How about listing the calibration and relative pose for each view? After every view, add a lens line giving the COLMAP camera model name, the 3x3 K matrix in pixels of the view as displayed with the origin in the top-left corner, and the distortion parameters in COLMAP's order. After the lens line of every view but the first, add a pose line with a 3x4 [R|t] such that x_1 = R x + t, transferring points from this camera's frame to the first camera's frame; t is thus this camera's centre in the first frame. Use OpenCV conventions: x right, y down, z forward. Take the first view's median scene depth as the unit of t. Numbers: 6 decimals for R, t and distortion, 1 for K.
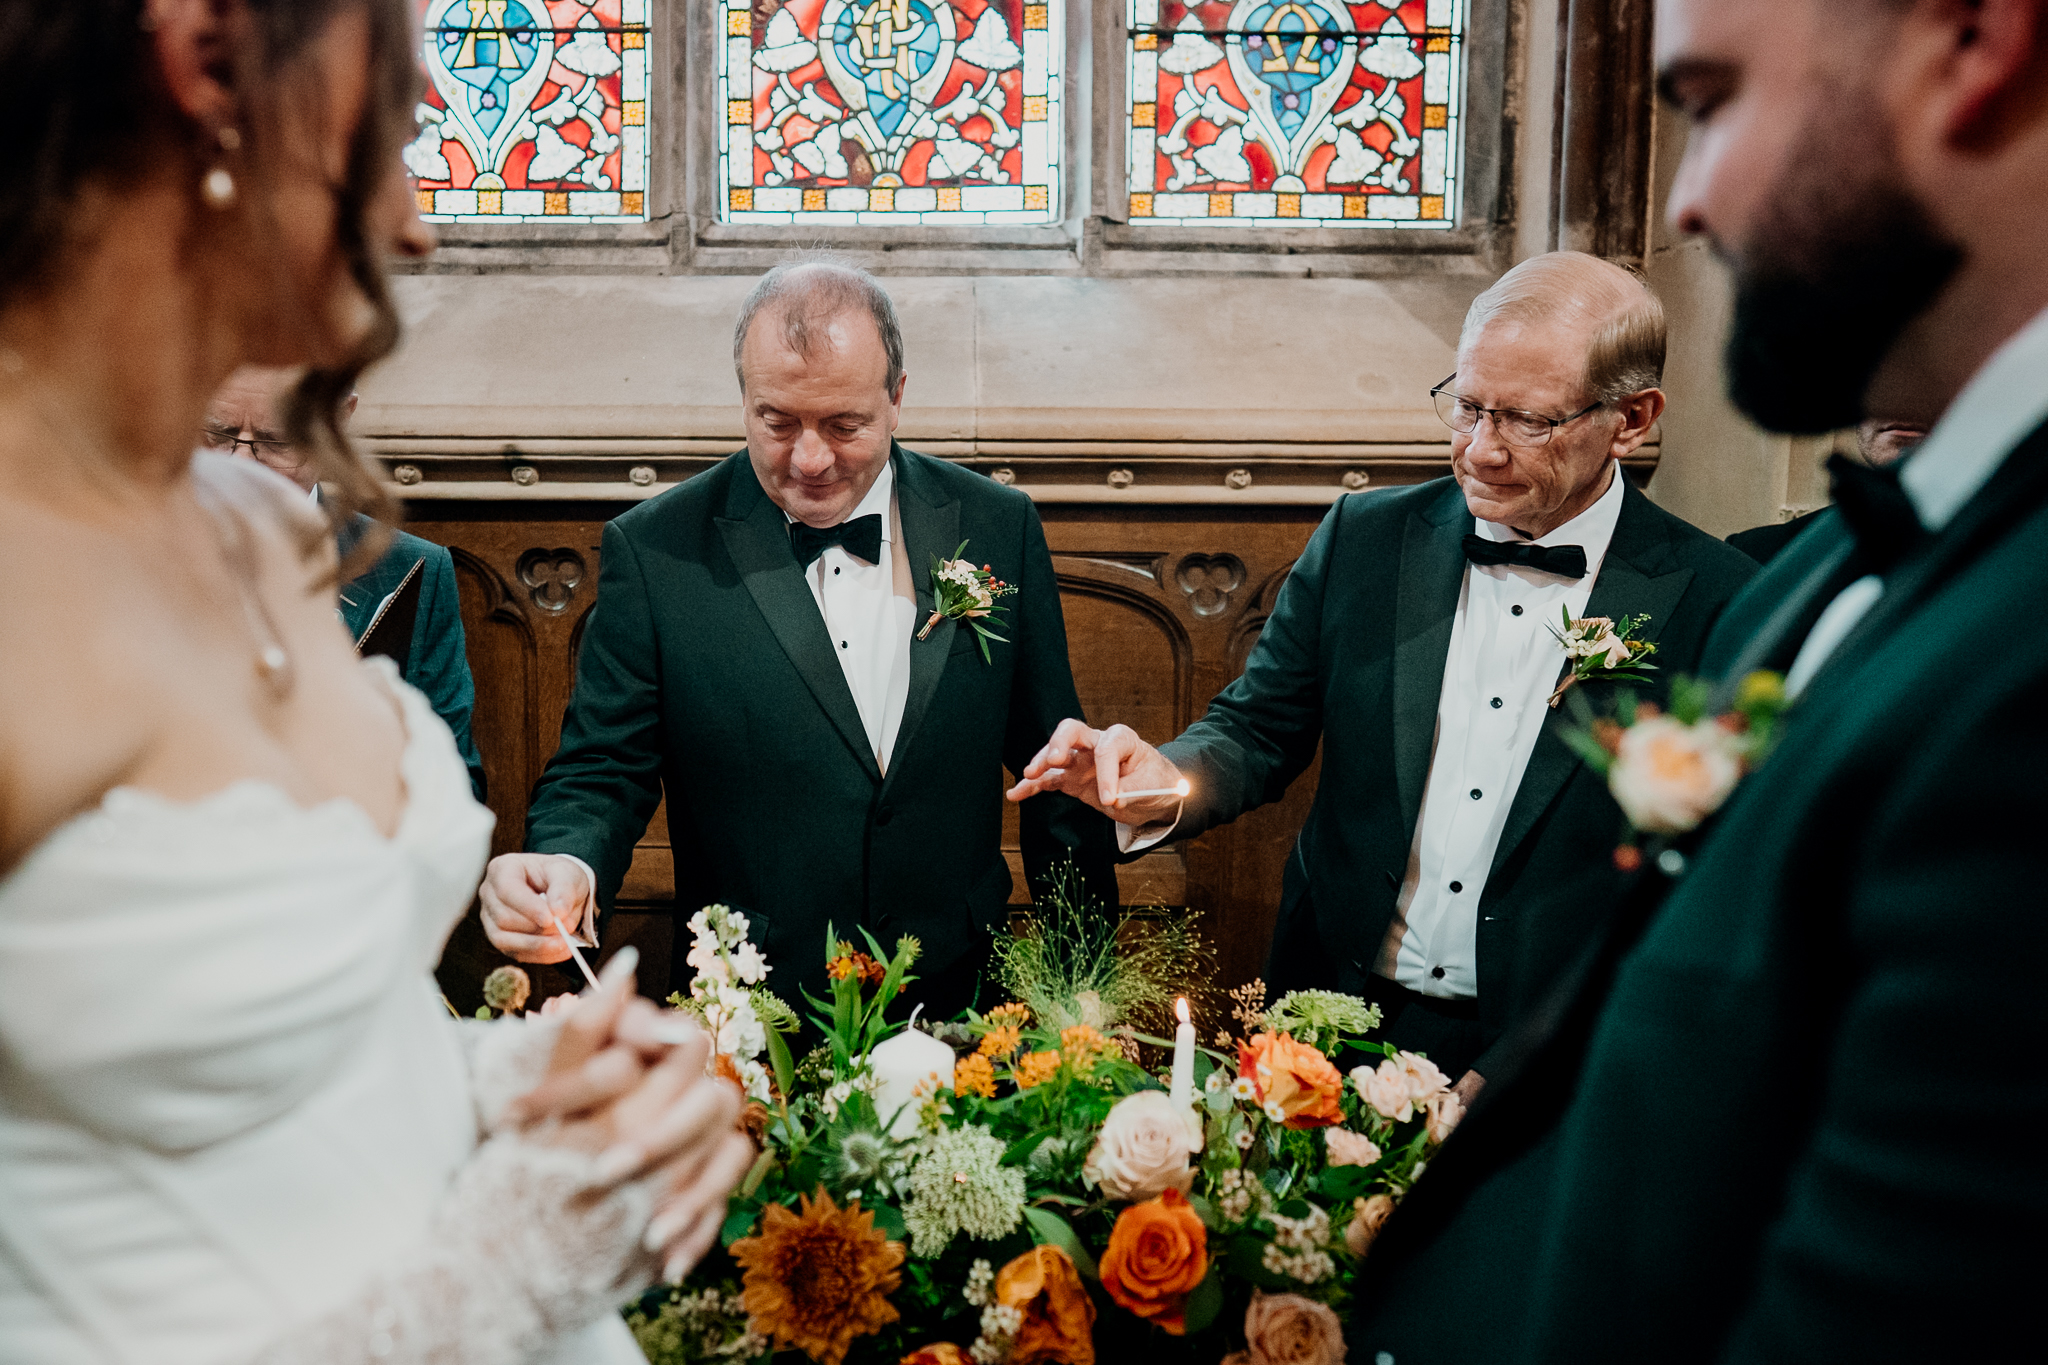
lens RADIAL K [[1460.9, 0, 933.6], [0, 1460.9, 637.3], [0, 0, 1]] dist [0.001315, 0.002987]
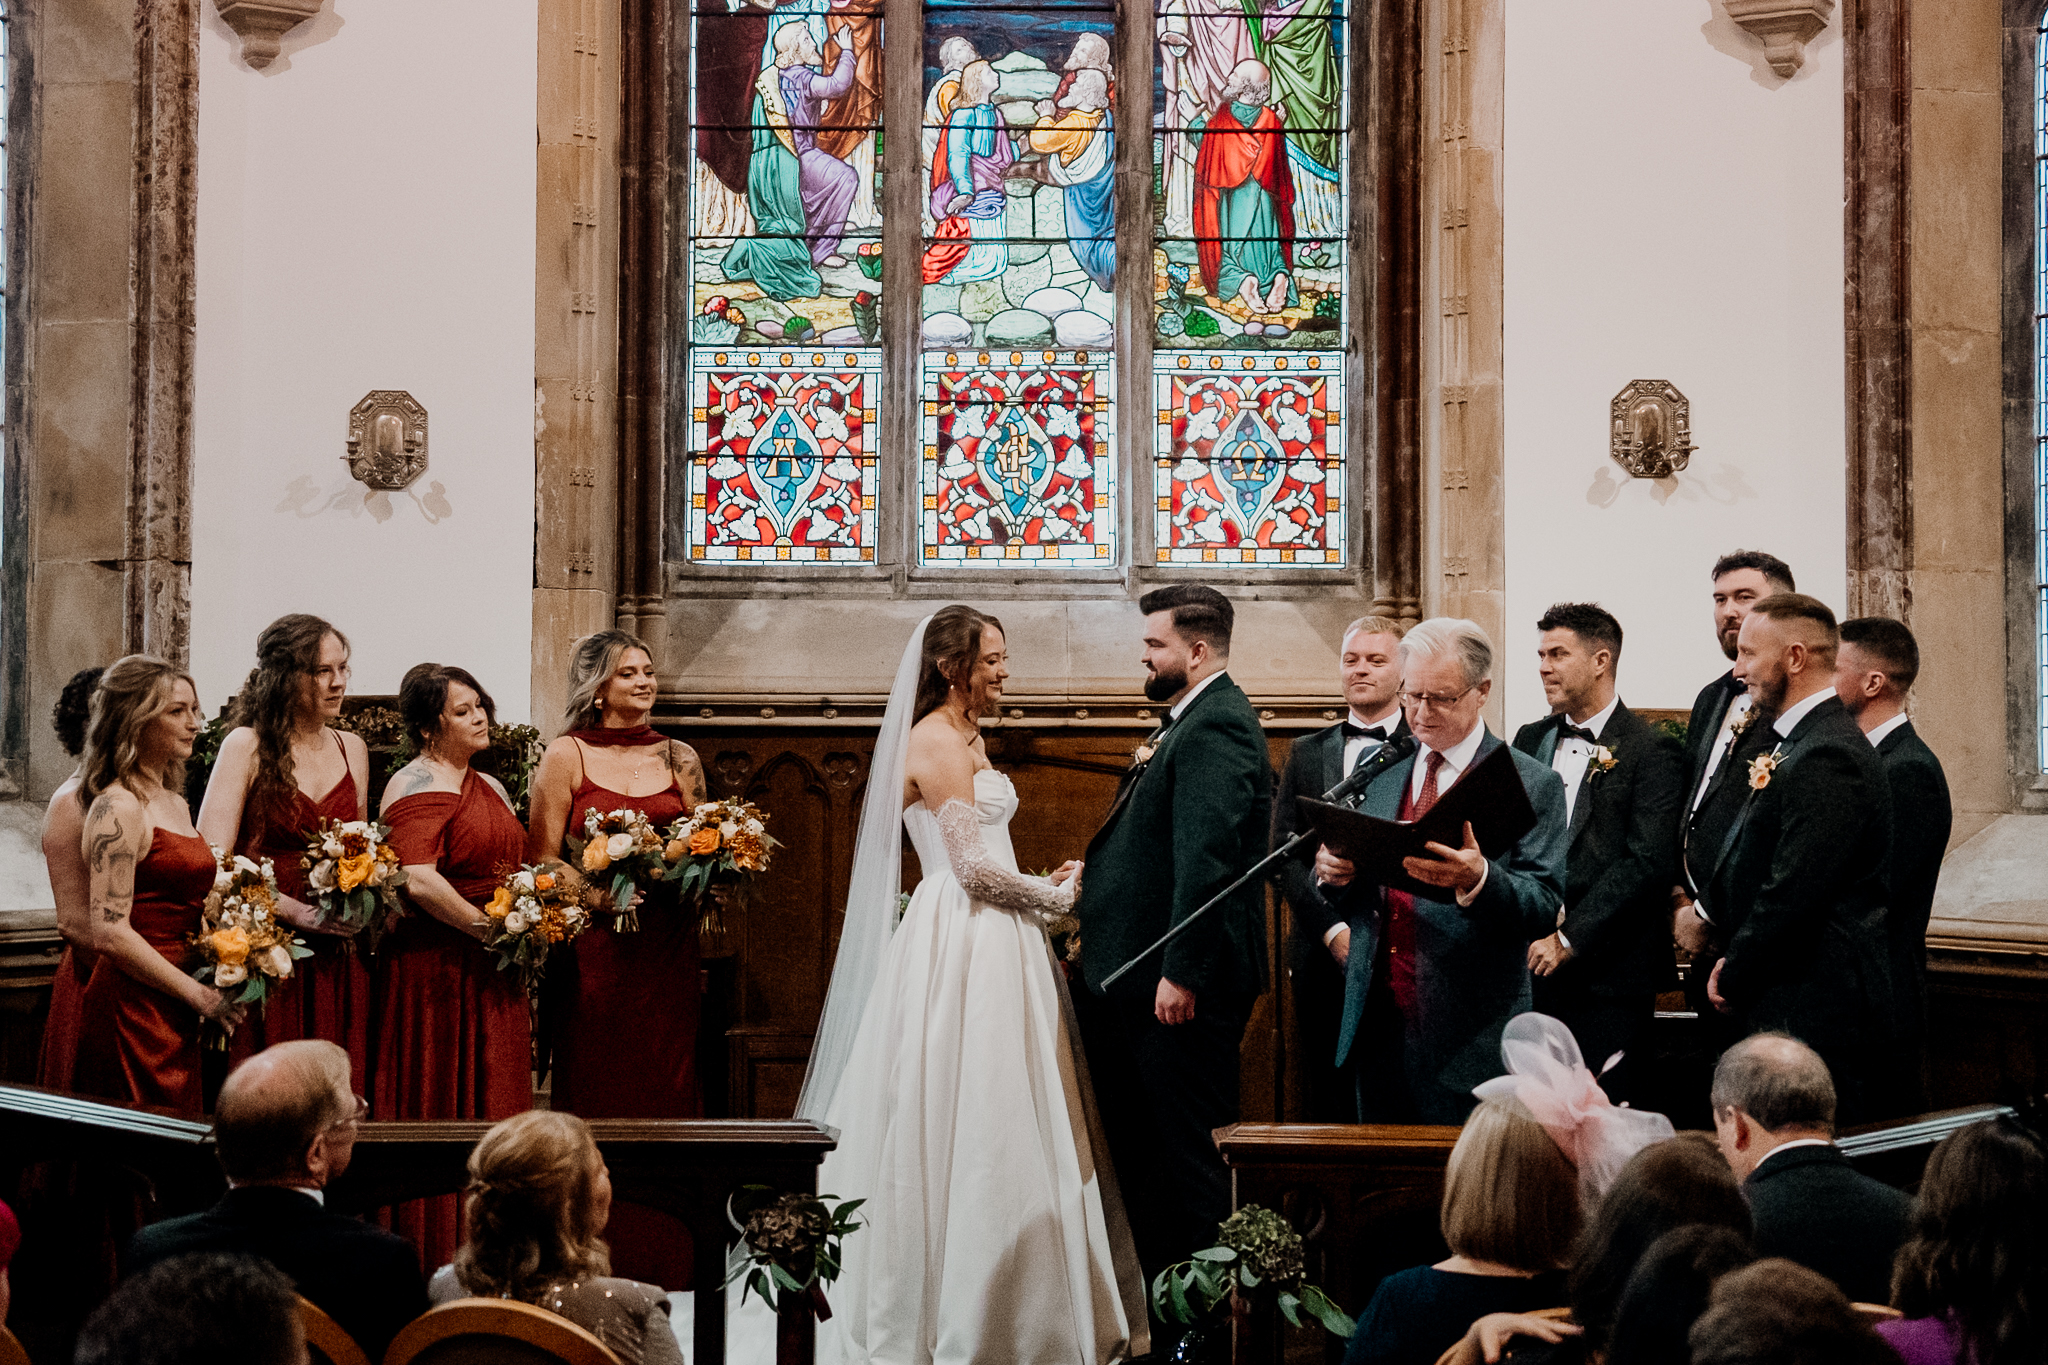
lens RADIAL K [[2358.0, 0, 1023.5], [0, 2358.0, 680.6], [0, 0, 1]] dist [0.011948, 0.000000]
pose [[0.999922, -0.001615, 0.012404, -0.057662], [0.003001, 0.993648, -0.112497, 0.163887], [-0.012144, 0.112525, 0.993575, -1.750103]]
